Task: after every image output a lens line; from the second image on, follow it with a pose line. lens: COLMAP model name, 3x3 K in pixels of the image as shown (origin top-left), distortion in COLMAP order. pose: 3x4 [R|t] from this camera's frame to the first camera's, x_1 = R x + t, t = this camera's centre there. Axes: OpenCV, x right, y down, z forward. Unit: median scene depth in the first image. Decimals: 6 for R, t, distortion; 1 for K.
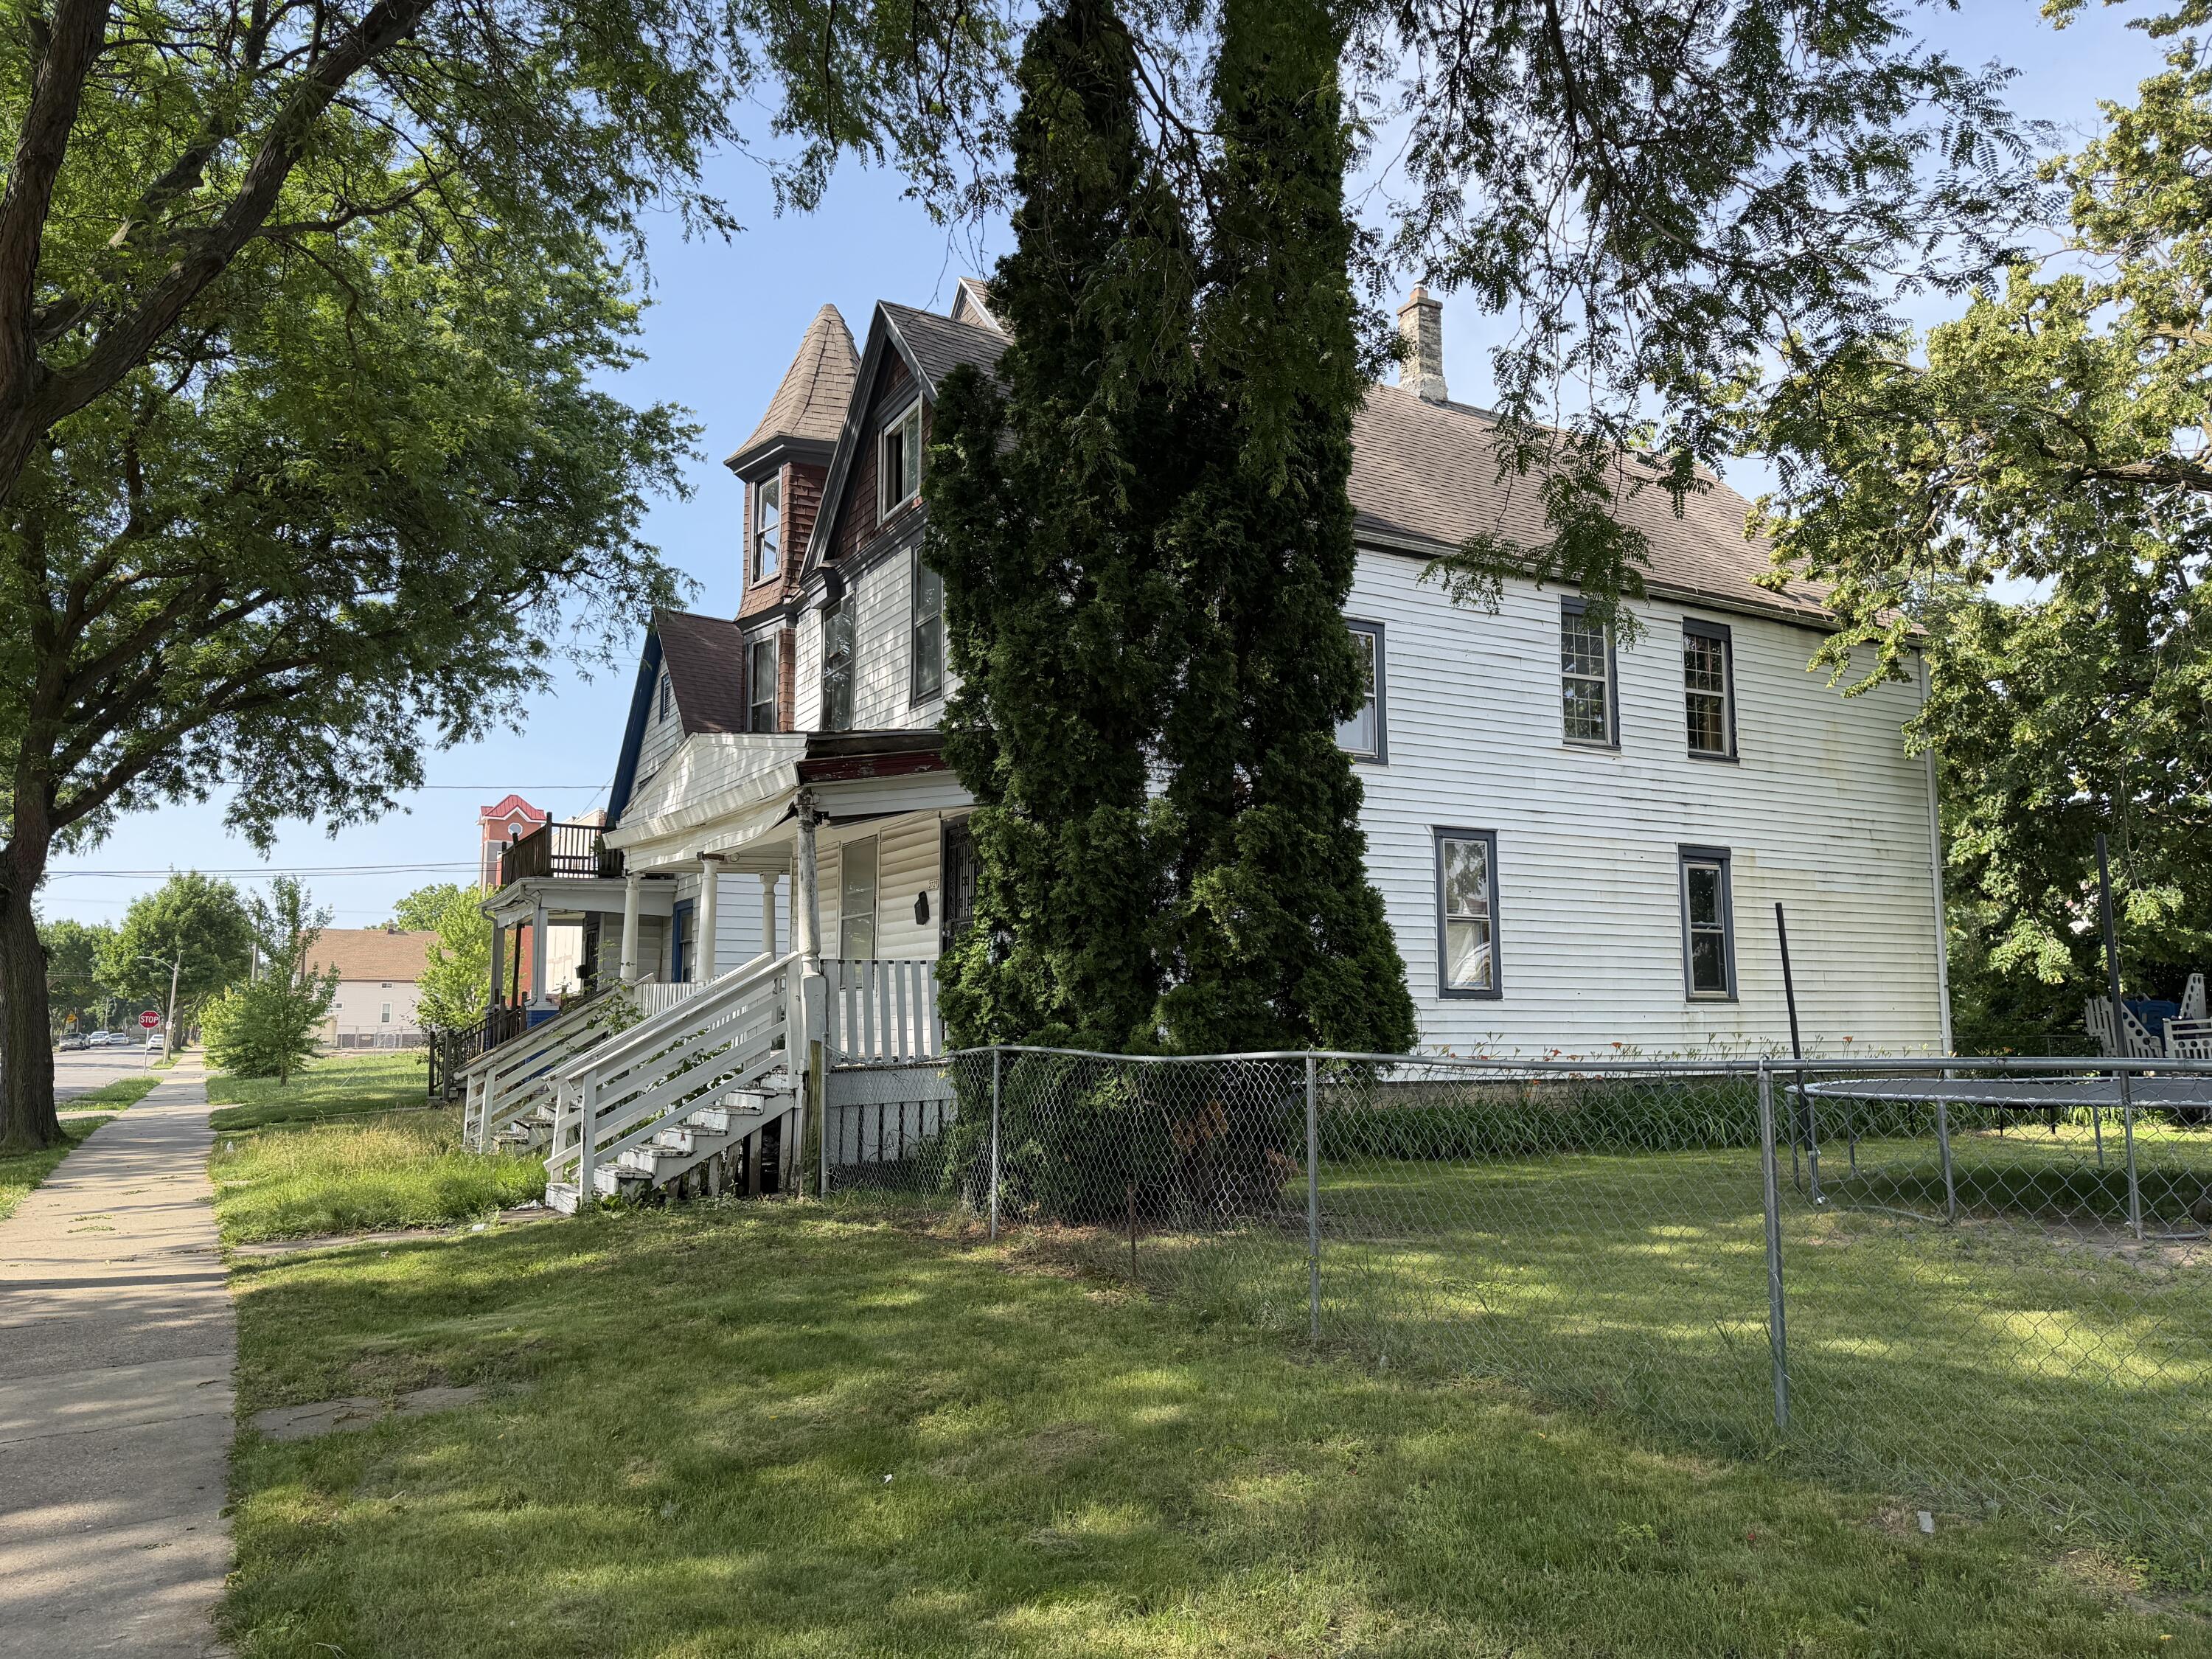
lens RADIAL K [[1545.0, 0, 1119.3], [0, 1545.0, 830.3], [0, 0, 1]] dist [0.055718, -0.017089]
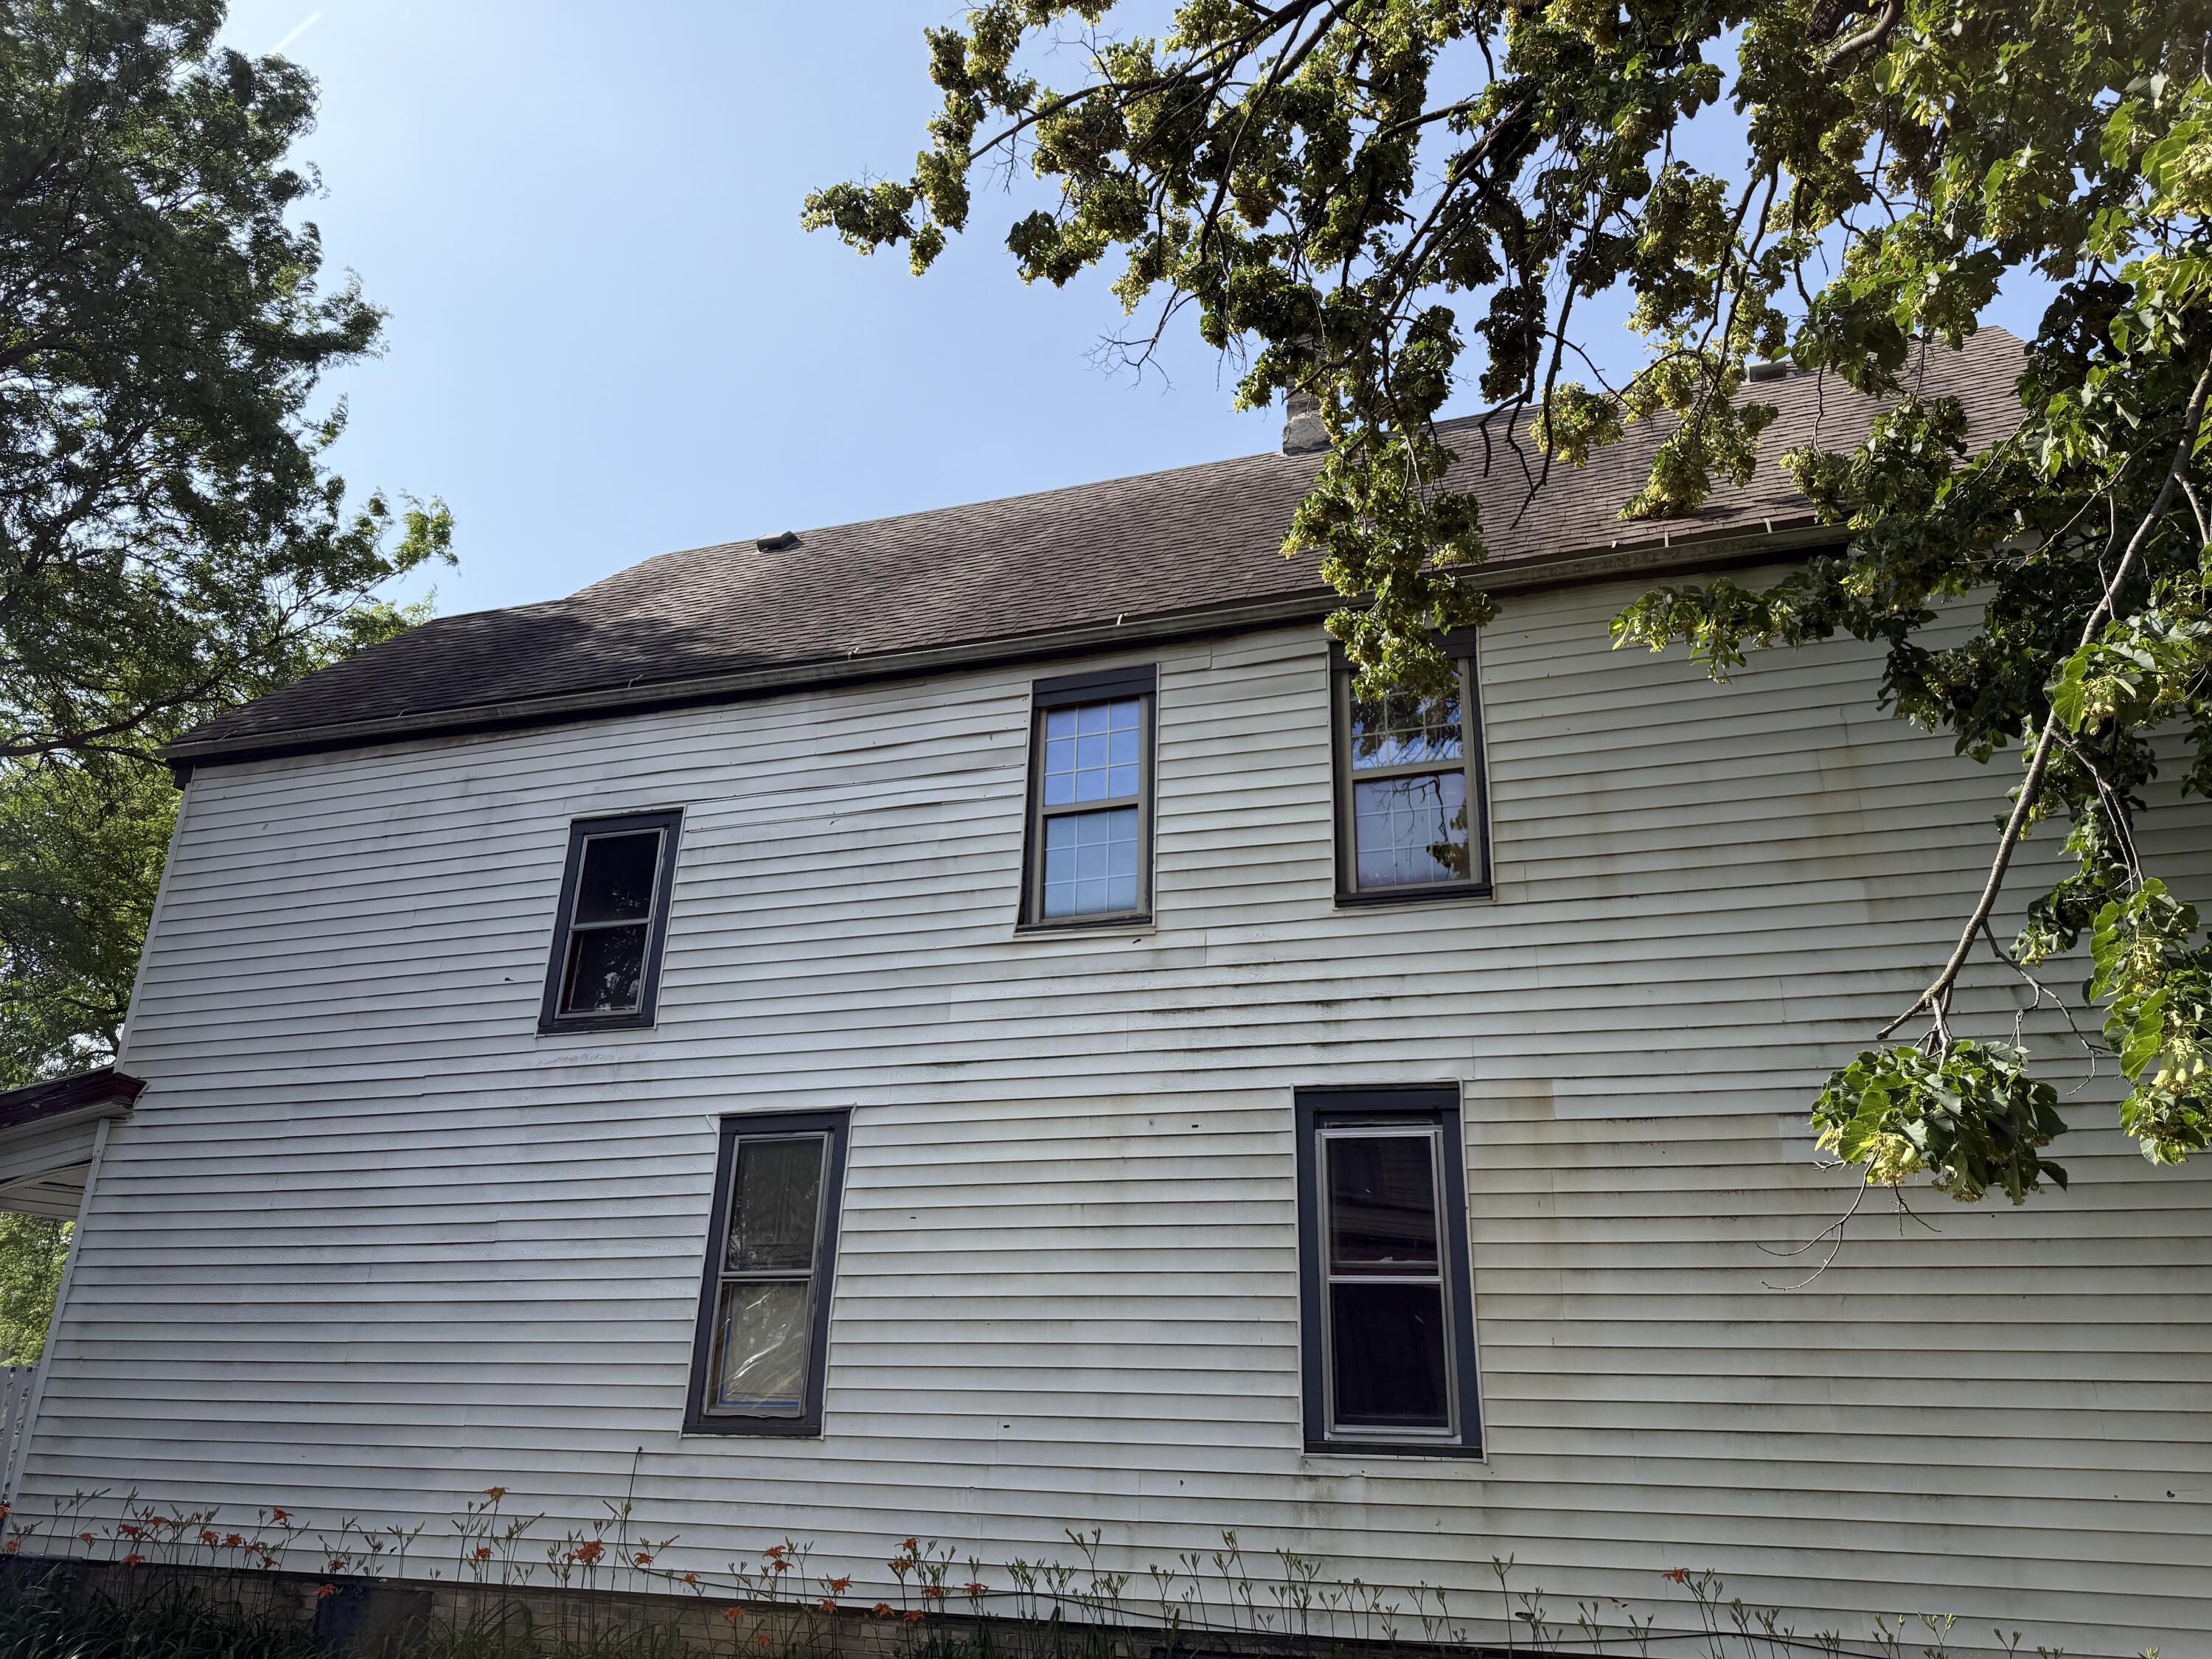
lens RADIAL K [[1545.0, 0, 1106.6], [0, 1545.0, 823.6], [0, 0, 1]] dist [0.055718, -0.017089]
pose [[0.669424, -0.249272, -0.699810, 0.671688], [0.066164, 0.958285, -0.278049, 0.058489], [0.739928, 0.139831, 0.657992, 0.638088]]
